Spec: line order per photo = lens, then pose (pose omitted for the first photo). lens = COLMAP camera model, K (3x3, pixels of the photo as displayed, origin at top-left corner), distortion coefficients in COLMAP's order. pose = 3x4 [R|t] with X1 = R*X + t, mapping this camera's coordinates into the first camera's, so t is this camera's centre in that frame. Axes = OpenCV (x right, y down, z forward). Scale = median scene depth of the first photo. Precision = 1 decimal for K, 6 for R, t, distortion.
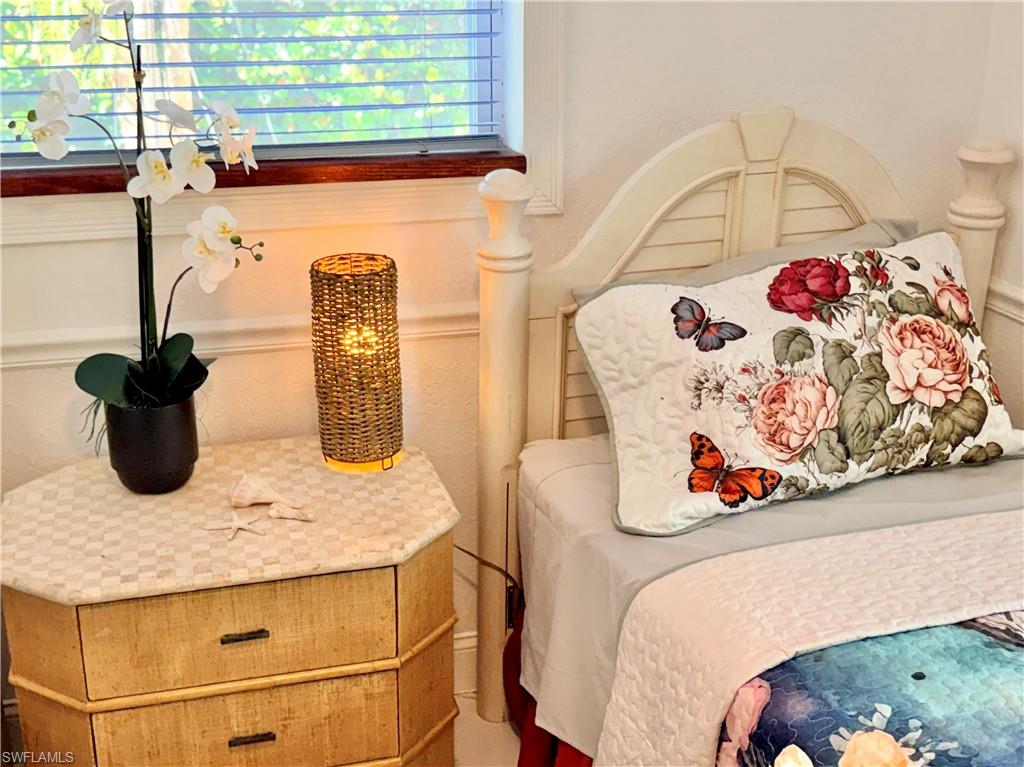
lens RADIAL K [[1299.4, 0, 513.3], [0, 1299.4, 384.6], [0, 0, 1]] dist [0.096242, 0.000000]
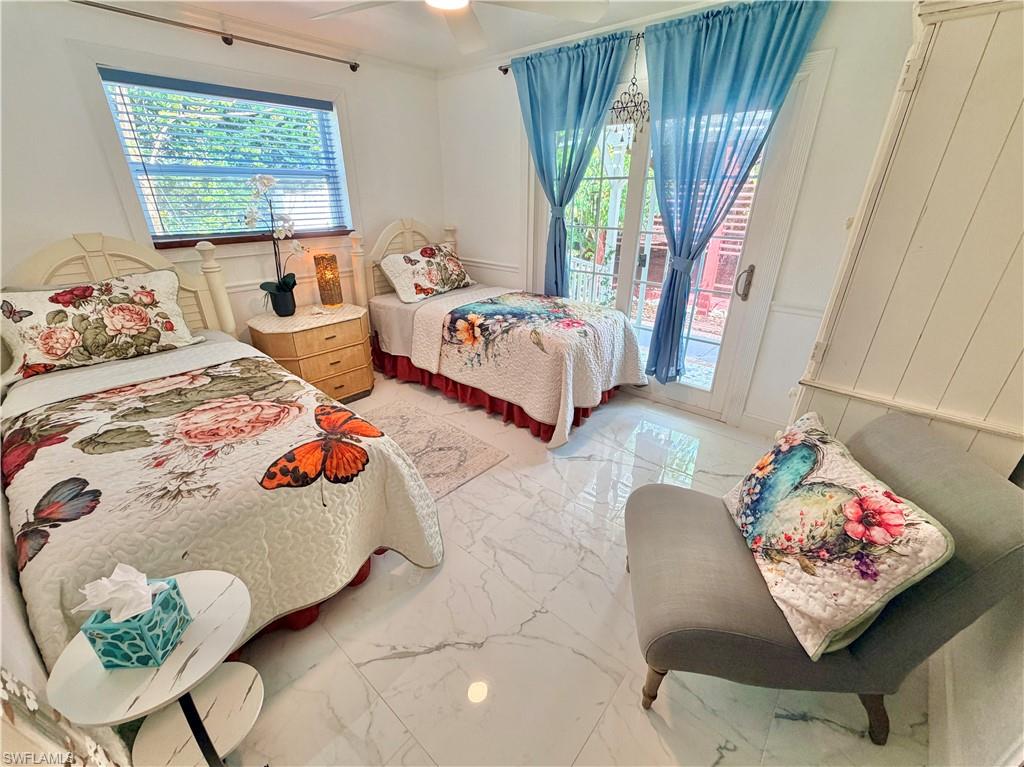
lens RADIAL K [[417.0, 0, 510.1], [0, 417.0, 377.5], [0, 0, 1]] dist [-0.001675, 0.000767]
pose [[0.826482, -0.224678, 0.516185, -0.428377], [0.185023, 0.974380, 0.127869, 0.238404], [-0.531690, -0.010175, 0.846878, -0.468952]]
